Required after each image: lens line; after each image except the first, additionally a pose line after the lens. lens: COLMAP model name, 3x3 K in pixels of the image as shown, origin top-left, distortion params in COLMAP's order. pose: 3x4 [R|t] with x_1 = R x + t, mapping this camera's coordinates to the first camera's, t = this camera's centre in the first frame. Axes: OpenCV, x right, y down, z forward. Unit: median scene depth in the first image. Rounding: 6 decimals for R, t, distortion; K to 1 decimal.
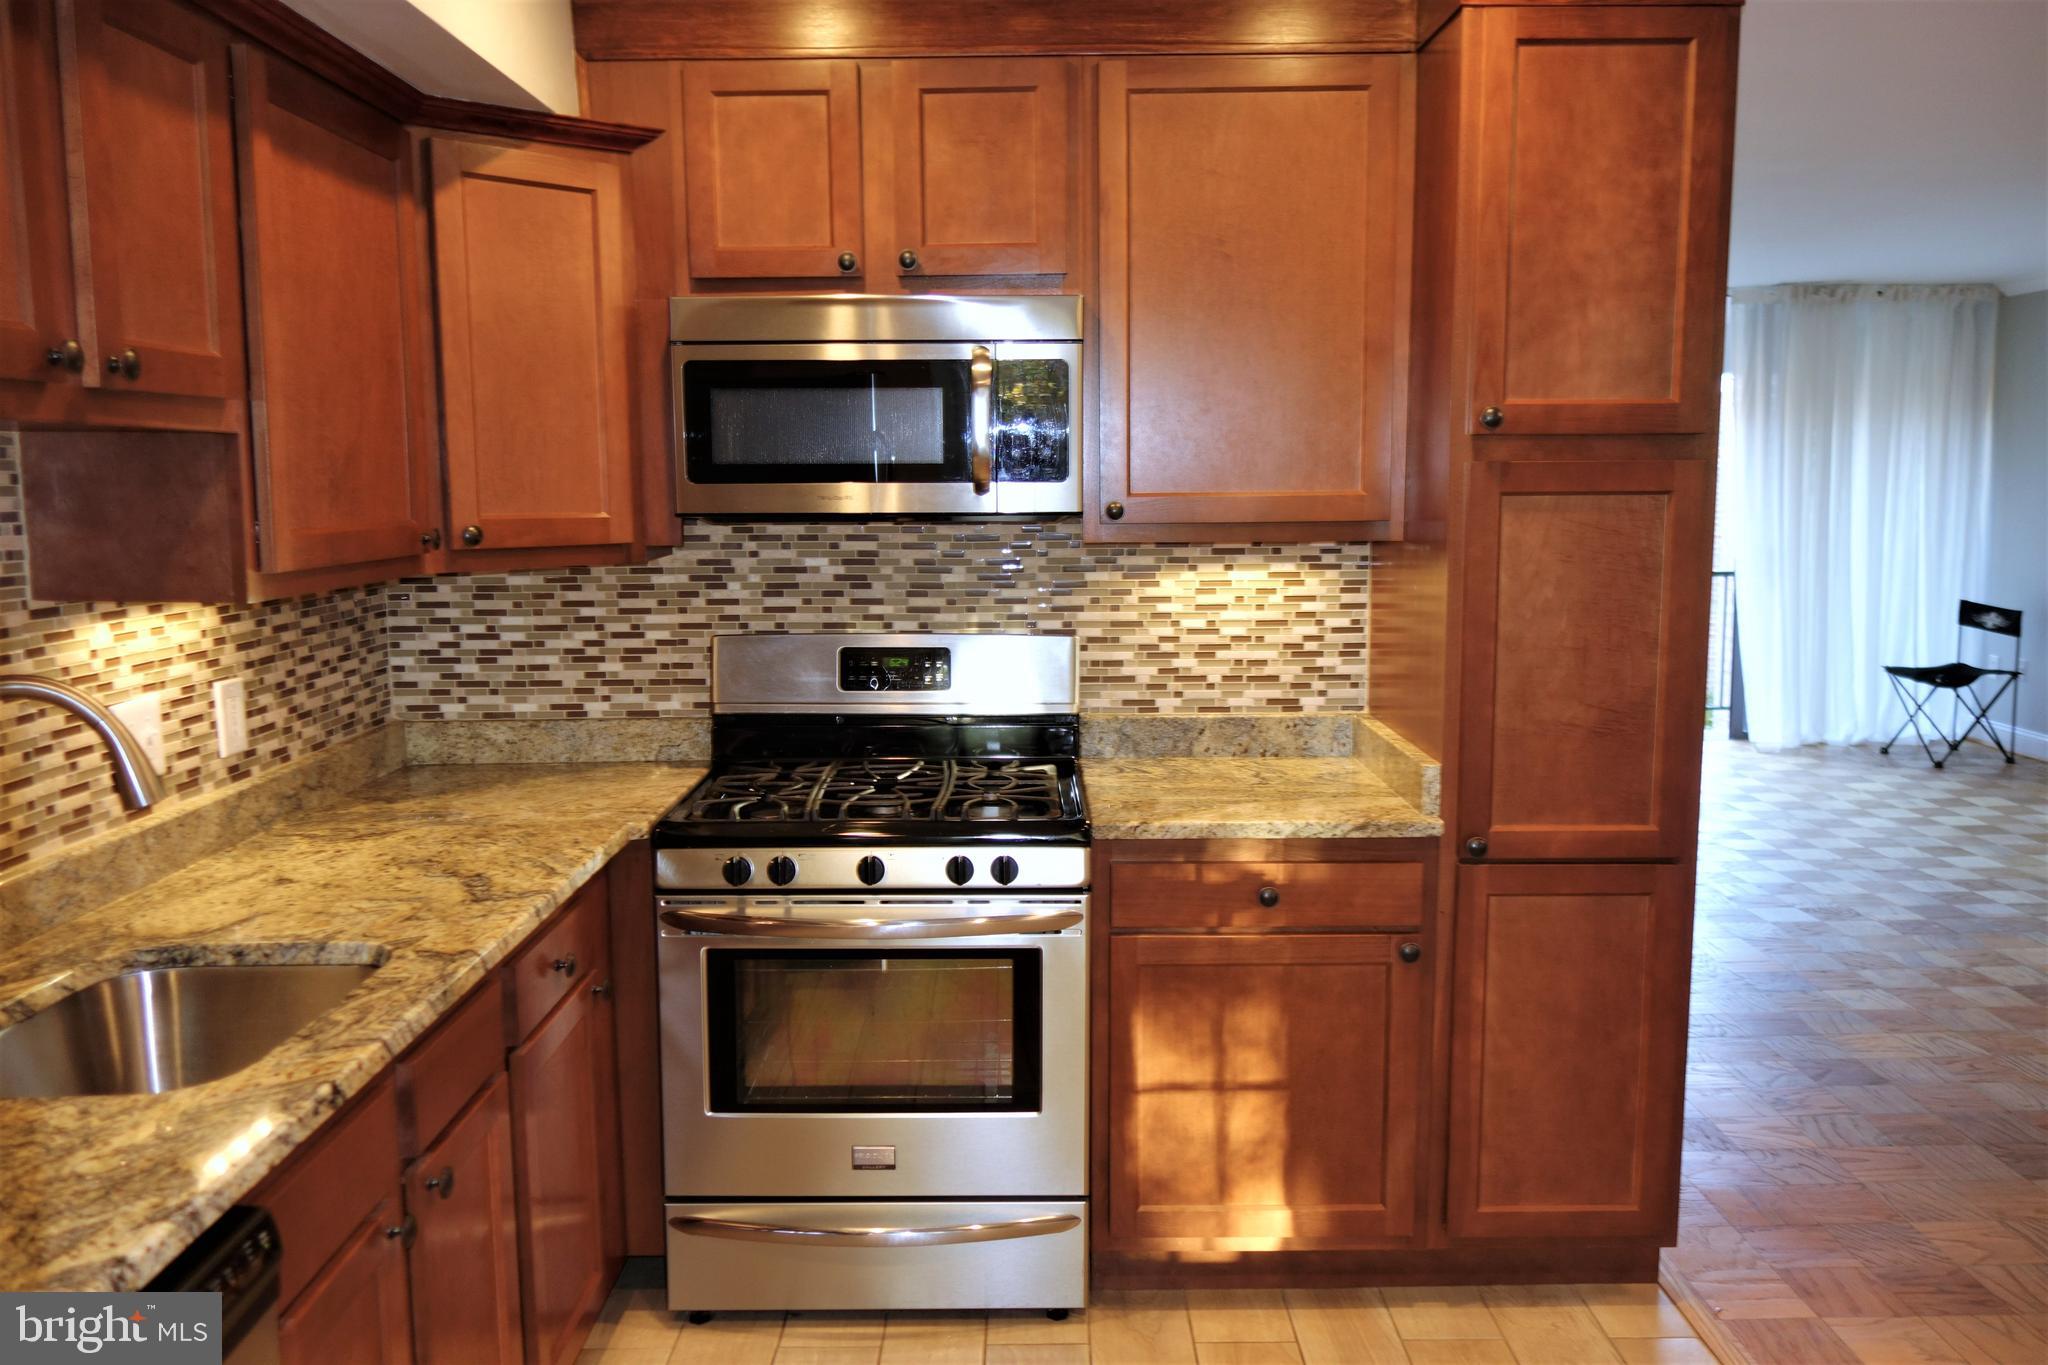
lens RADIAL K [[1609.8, 0, 1025.5], [0, 1609.8, 689.6], [0, 0, 1]] dist [-0.004142, 0.007023]
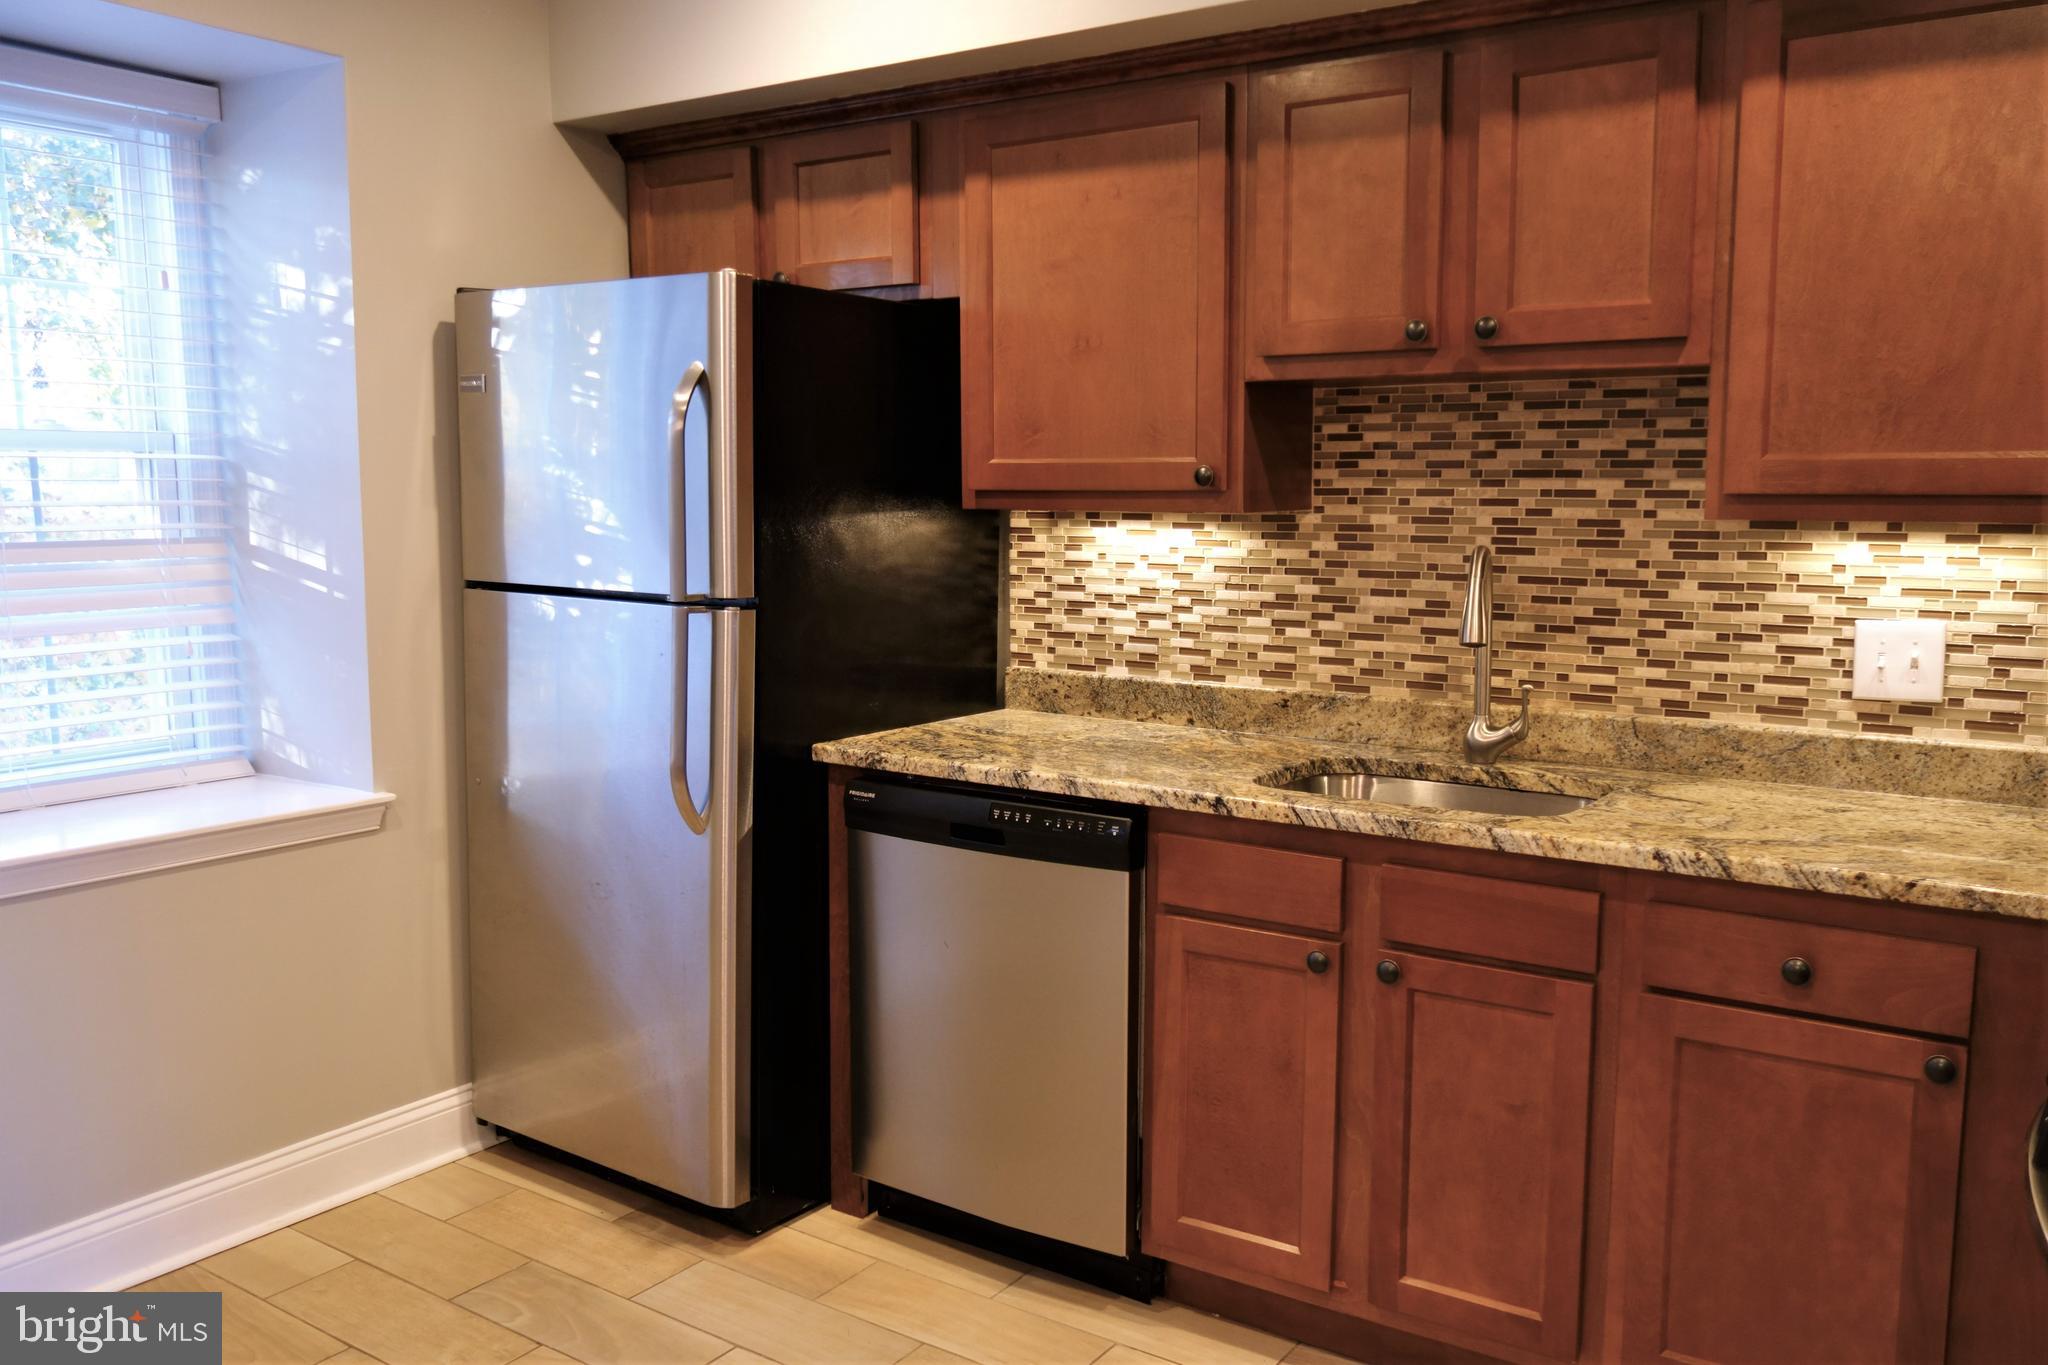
lens RADIAL K [[1654.4, 0, 1020.0], [0, 1654.4, 690.4], [0, 0, 1]] dist [-0.000144, -0.002276]
pose [[-0.568372, 0.110441, -0.815326, 0.548451], [-0.104896, 0.973137, 0.204942, -0.092328], [0.816058, 0.202007, -0.541519, 0.942701]]
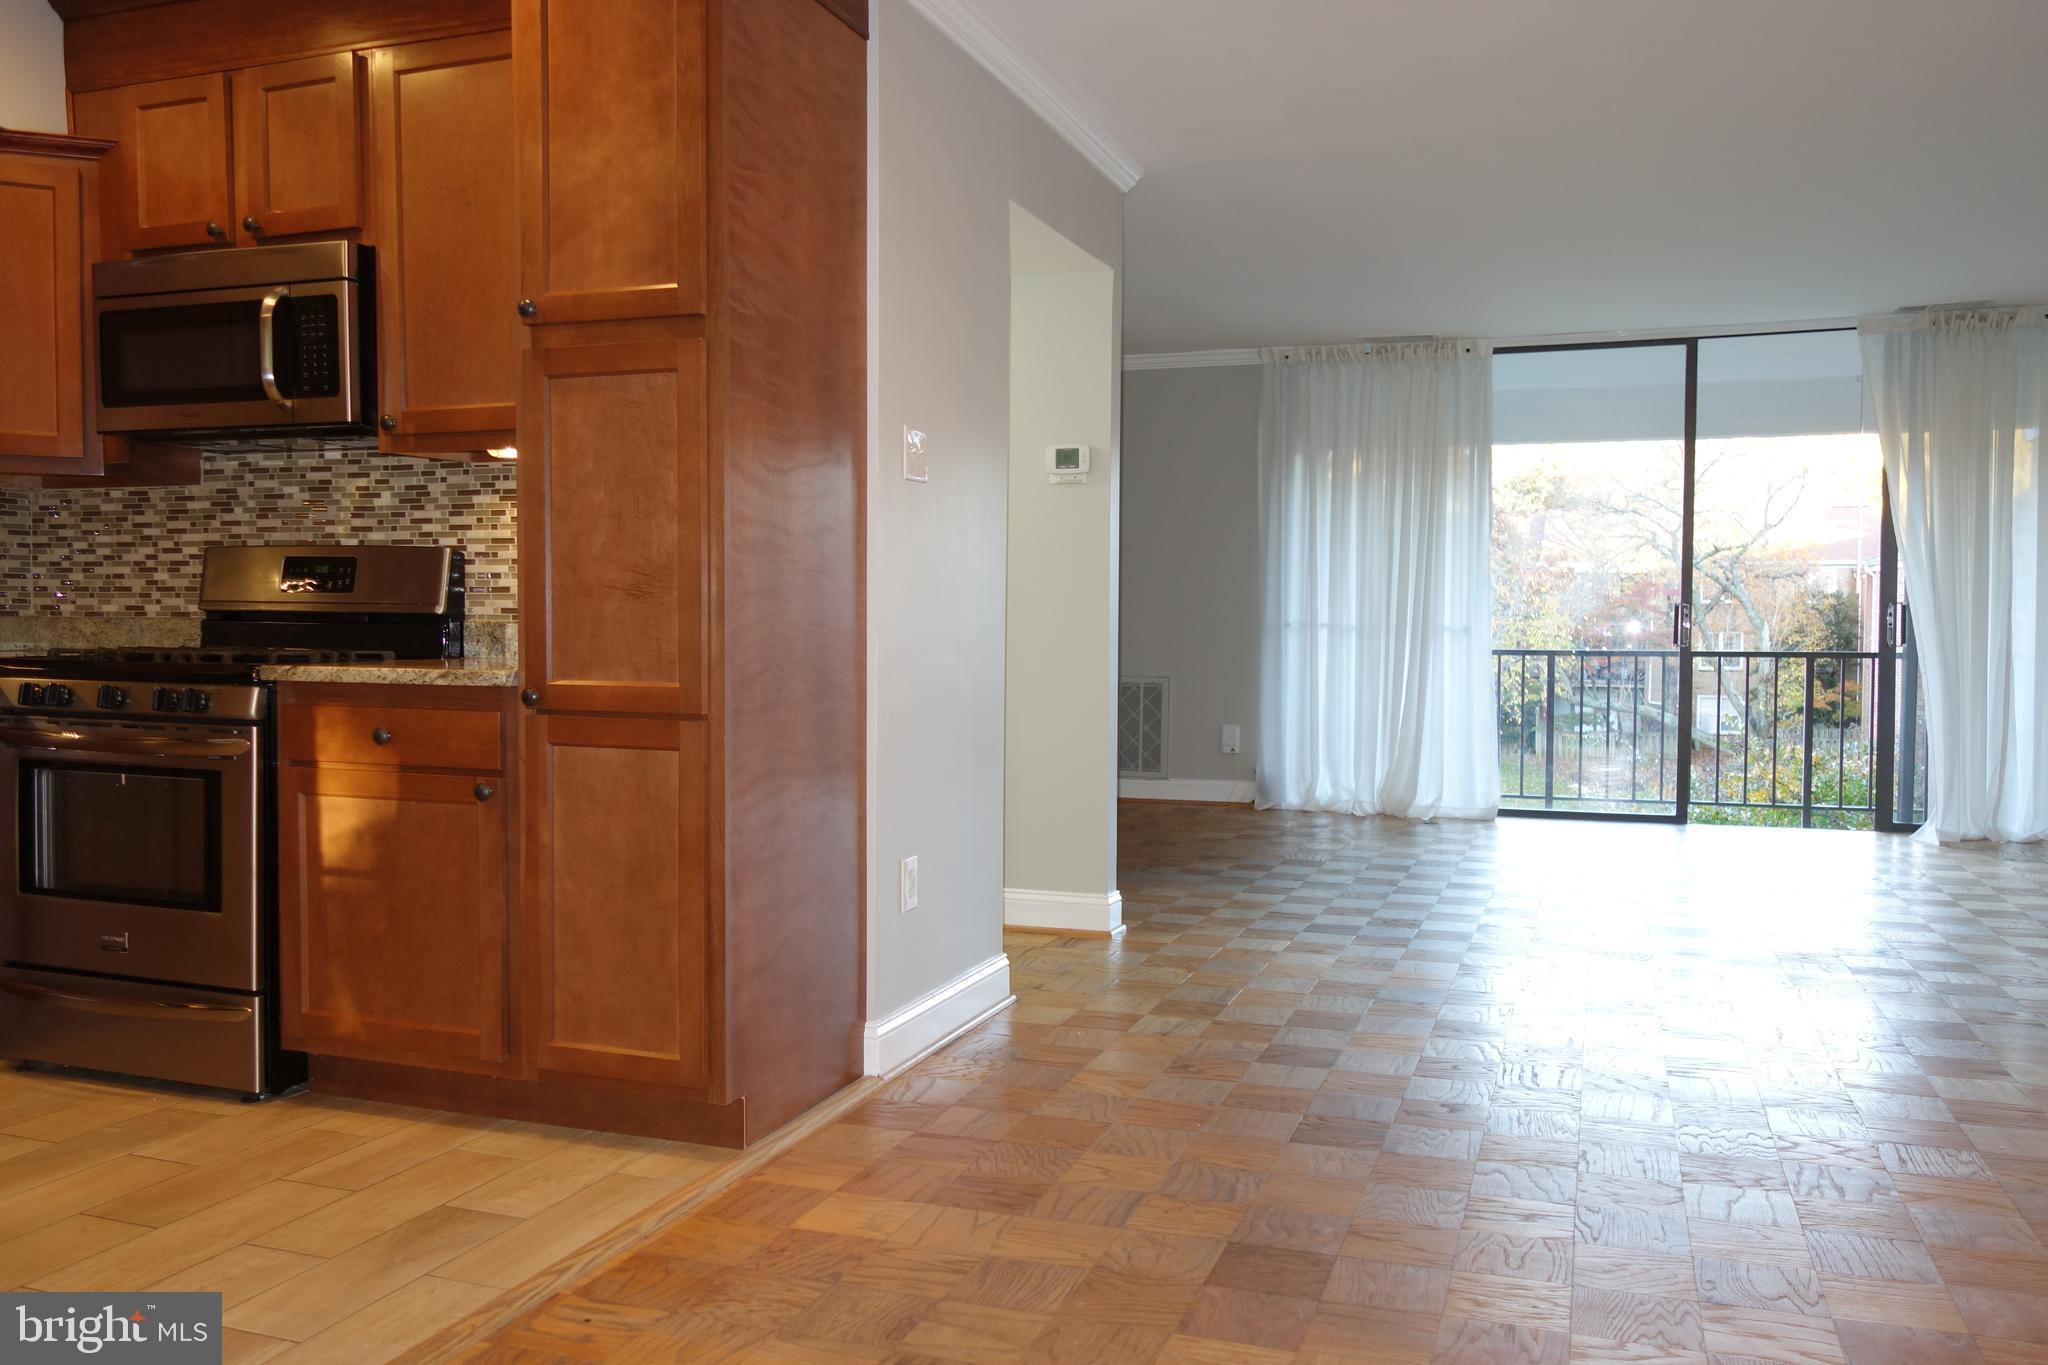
lens RADIAL K [[1609.8, 0, 1025.5], [0, 1609.8, 689.6], [0, 0, 1]] dist [-0.004142, 0.007023]
pose [[0.938002, 0.029634, -0.345361, 0.949217], [-0.059823, 0.995228, -0.077083, 0.152890], [0.341428, 0.092964, 0.935299, 0.082332]]
